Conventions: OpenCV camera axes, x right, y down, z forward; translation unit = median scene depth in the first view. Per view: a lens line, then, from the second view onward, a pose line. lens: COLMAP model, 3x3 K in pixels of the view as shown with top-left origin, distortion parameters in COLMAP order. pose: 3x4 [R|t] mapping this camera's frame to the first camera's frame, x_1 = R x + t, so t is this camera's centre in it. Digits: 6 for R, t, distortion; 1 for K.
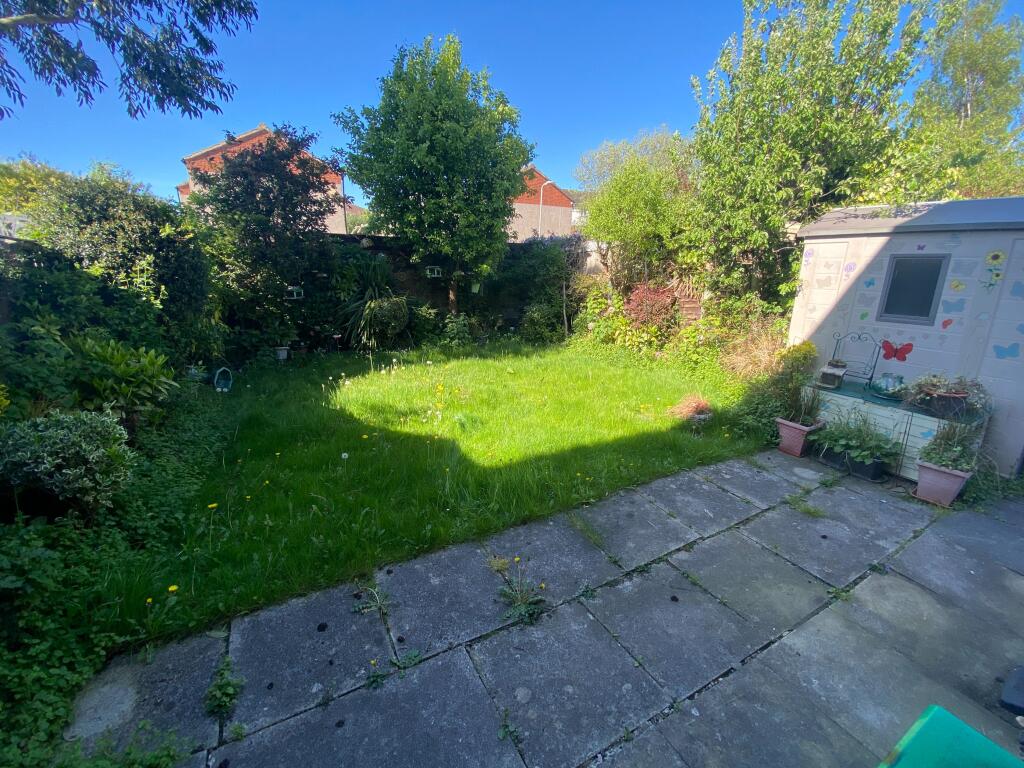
lens RADIAL K [[413.9, 0, 507.8], [0, 413.9, 379.3], [0, 0, 1]] dist [0.001910, -0.012920]
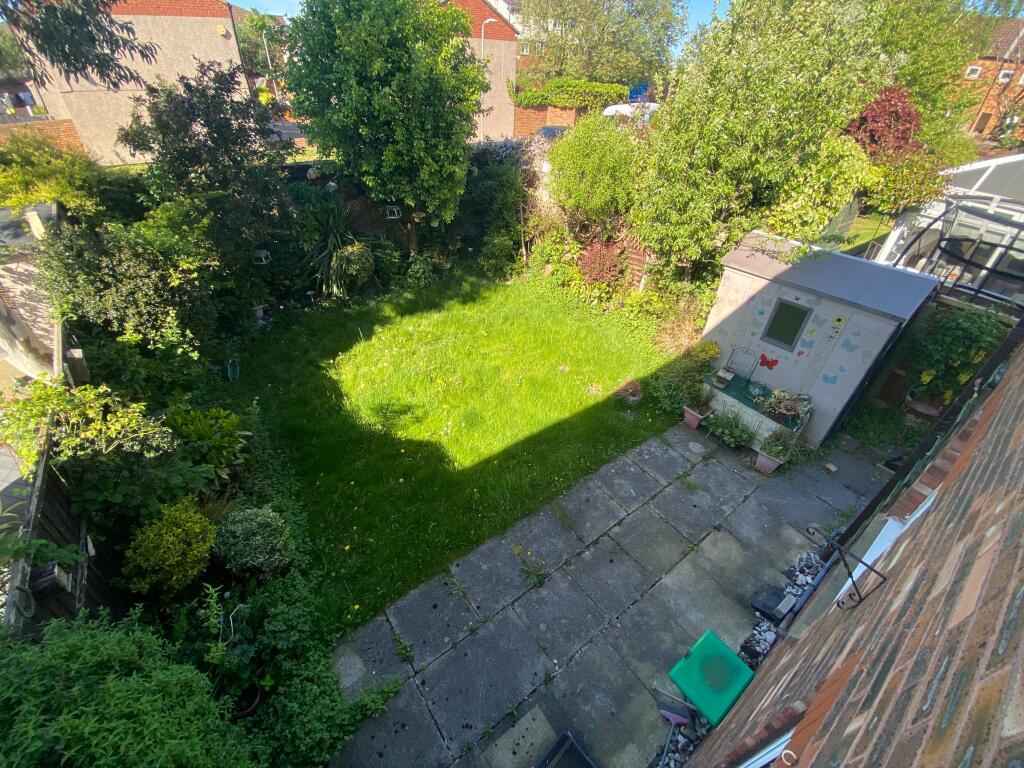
lens RADIAL K [[413.9, 0, 507.8], [0, 413.9, 379.3], [0, 0, 1]] dist [0.001910, -0.012920]
pose [[0.989485, -0.070092, 0.126517, -0.177890], [0.020534, 0.933948, 0.356817, -0.662248], [-0.143171, -0.350468, 0.925567, -0.284909]]
